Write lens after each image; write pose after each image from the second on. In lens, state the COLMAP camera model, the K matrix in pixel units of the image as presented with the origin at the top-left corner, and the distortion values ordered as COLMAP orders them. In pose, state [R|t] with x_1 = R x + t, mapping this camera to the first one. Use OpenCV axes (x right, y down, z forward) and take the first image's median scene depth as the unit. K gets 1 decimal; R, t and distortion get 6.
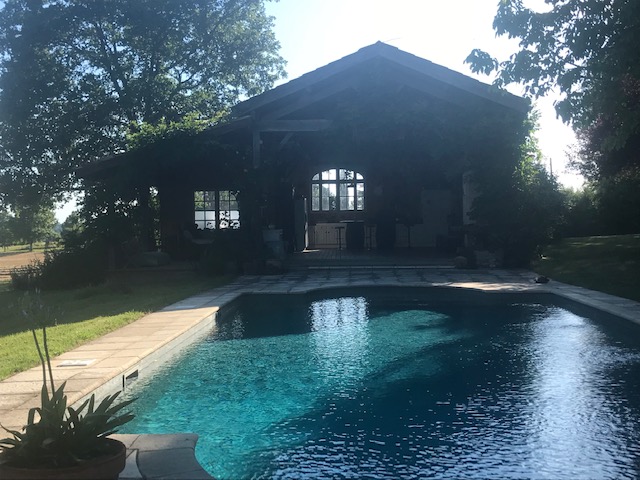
lens RADIAL K [[906.0, 0, 320.0], [0, 906.0, 240.0], [0, 0, 1]] dist [0.016484, -0.006004]
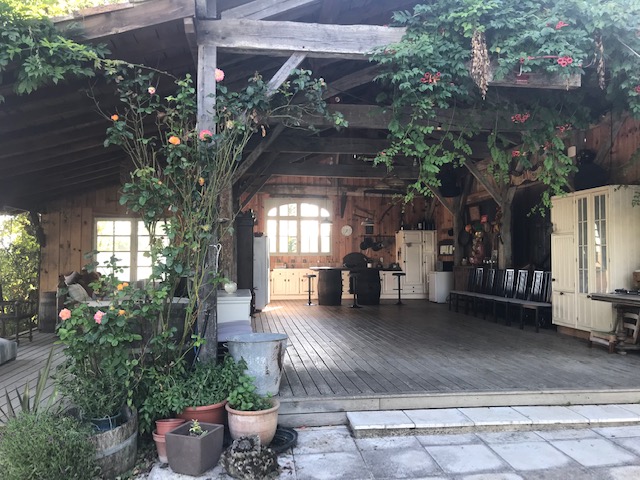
lens RADIAL K [[530.8, 0, 320.0], [0, 530.8, 240.0], [0, 0, 1]] dist [0.006392, 0.006019]
pose [[0.986981, 0.020971, 0.159465, -0.041366], [-0.012471, 0.998457, -0.054118, -0.020120], [-0.160354, 0.051425, 0.985719, 0.560248]]
